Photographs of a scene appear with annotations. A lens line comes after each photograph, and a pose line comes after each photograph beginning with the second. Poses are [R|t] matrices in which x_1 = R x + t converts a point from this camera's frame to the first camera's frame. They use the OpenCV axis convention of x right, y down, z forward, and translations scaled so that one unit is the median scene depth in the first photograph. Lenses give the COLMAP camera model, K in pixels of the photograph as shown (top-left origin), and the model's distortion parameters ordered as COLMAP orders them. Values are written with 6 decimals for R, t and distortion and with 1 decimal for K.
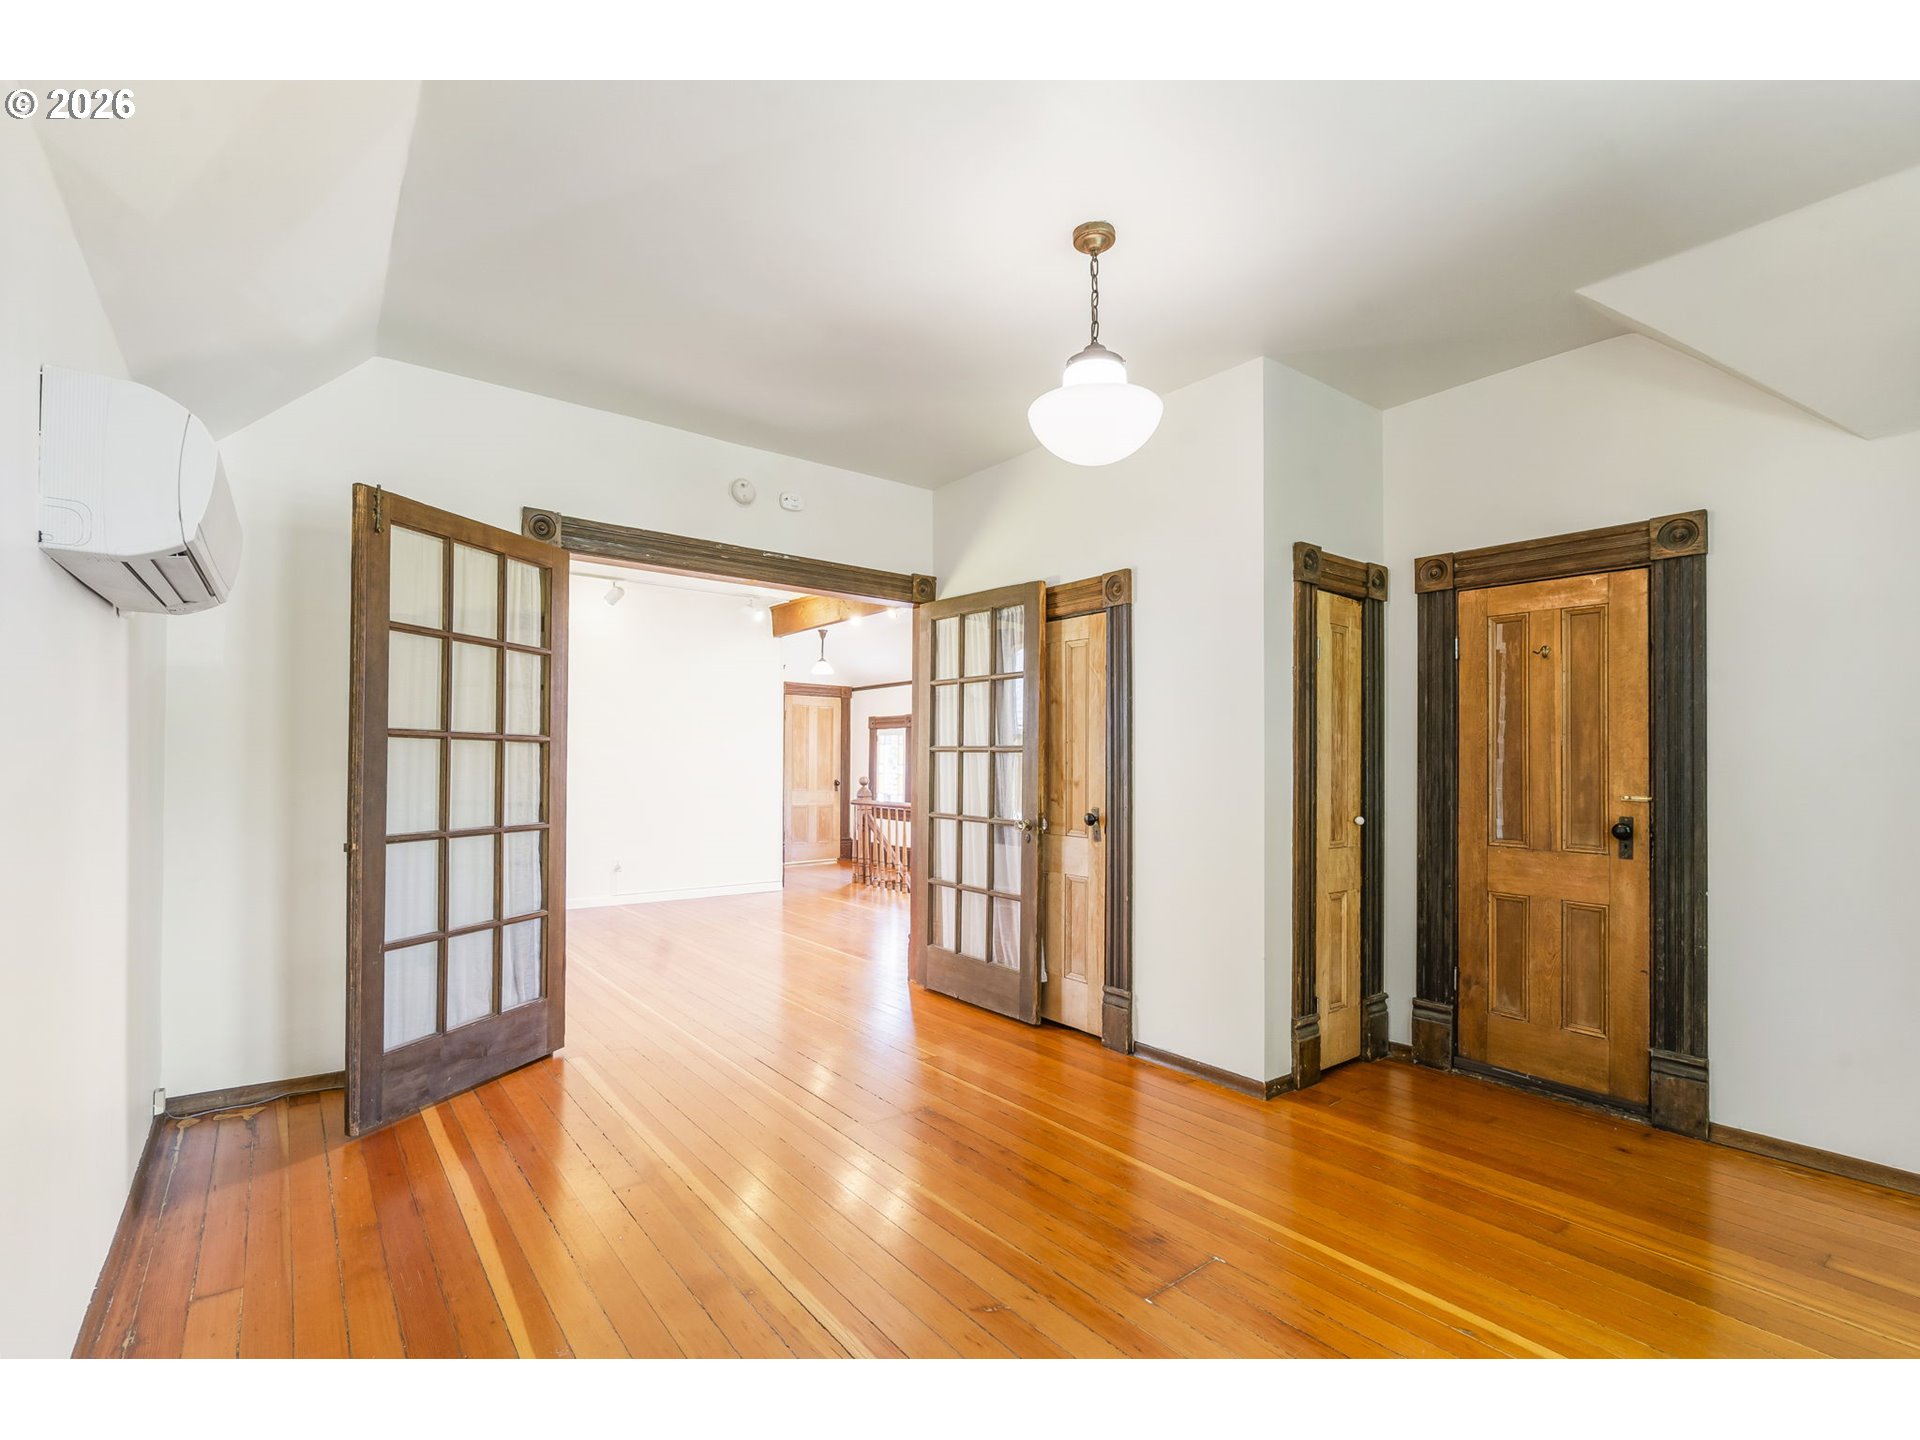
lens RADIAL K [[884.5, 0, 960.7], [0, 884.5, 768.1], [0, 0, 1]] dist [-0.001218, 0.000084]
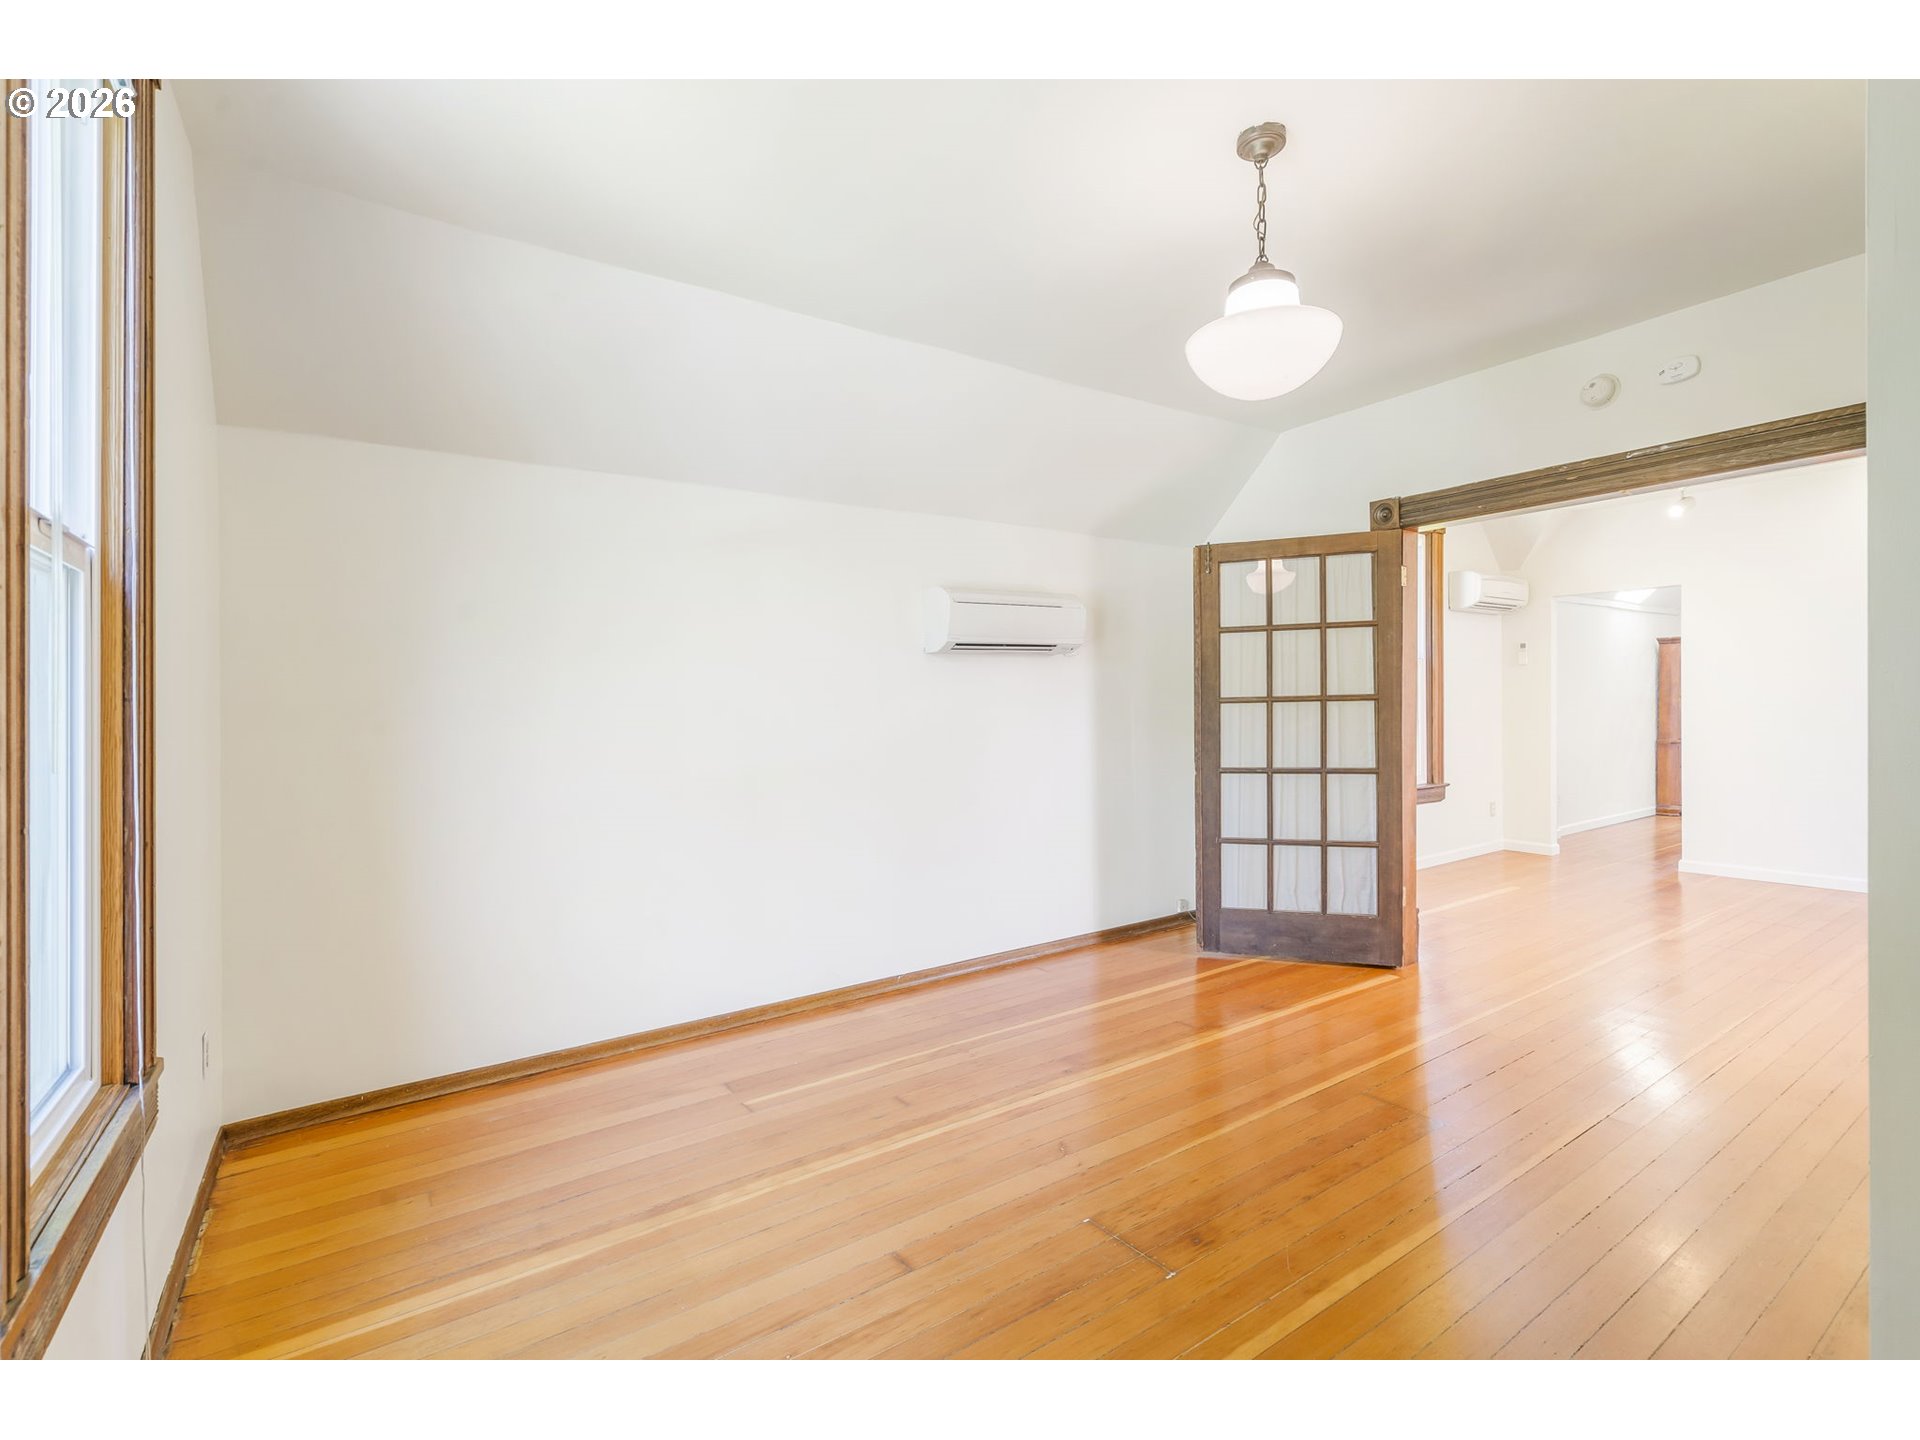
lens RADIAL K [[888.5, 0, 970.7], [0, 888.5, 724.7], [0, 0, 1]] dist [-0.003077, 0.000352]
pose [[-0.040433, 0.012129, -0.999109, 0.727149], [0.019901, 0.999738, 0.011332, -0.019861], [0.998984, -0.019425, -0.040664, 0.502518]]
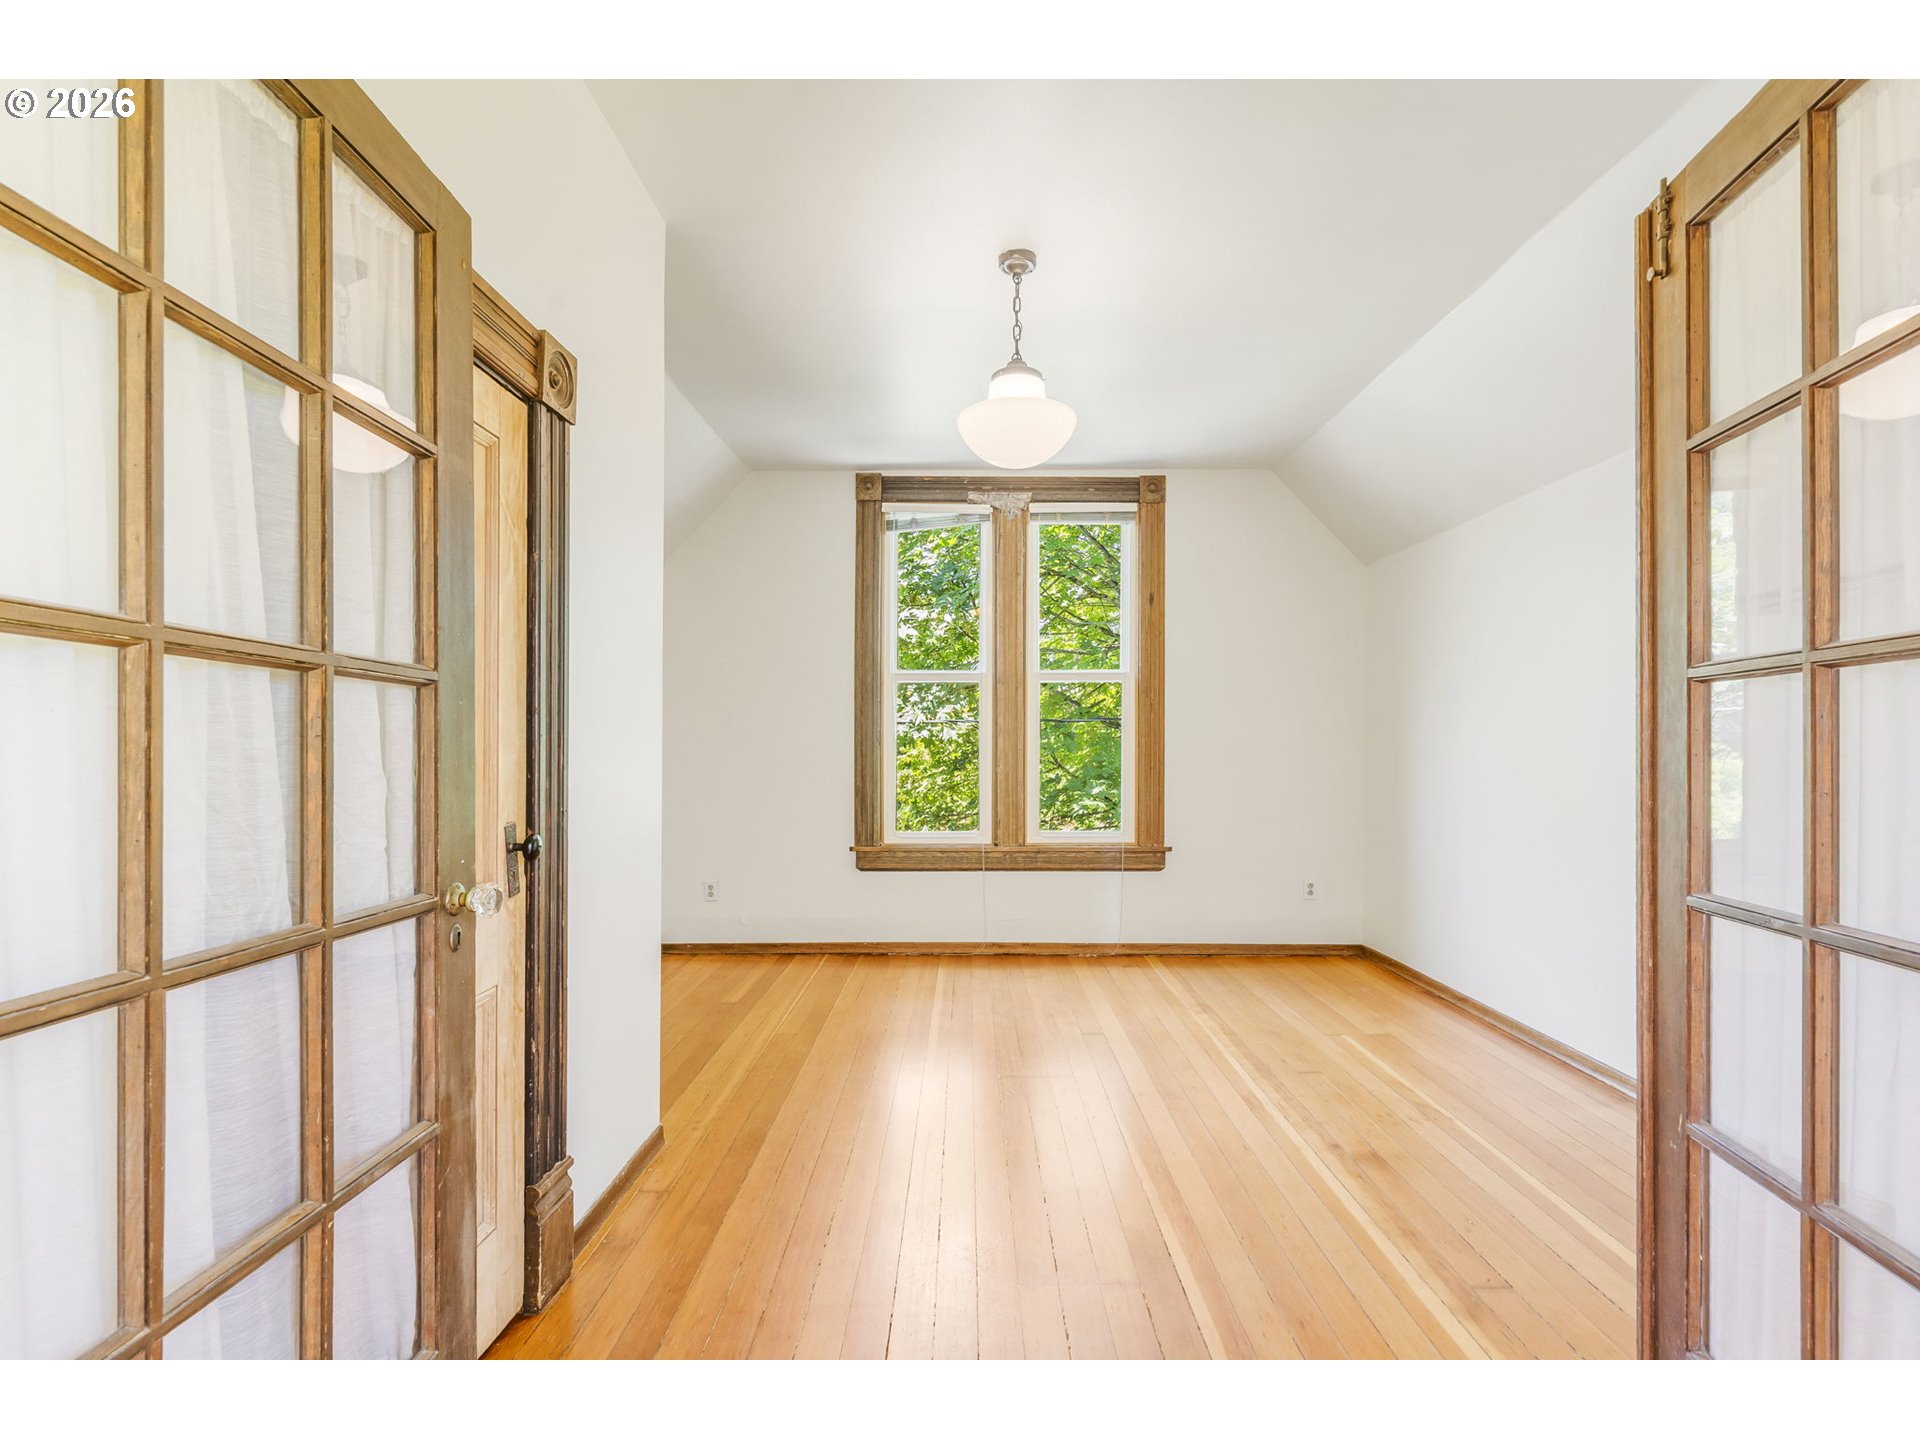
lens RADIAL K [[888.5, 0, 970.7], [0, 888.5, 724.7], [0, 0, 1]] dist [-0.003077, 0.000352]
pose [[-0.795512, 0.008578, 0.605877, -0.342342], [-0.008068, 0.999661, -0.024746, 0.005637], [-0.605884, -0.024574, -0.795174, 1.321644]]
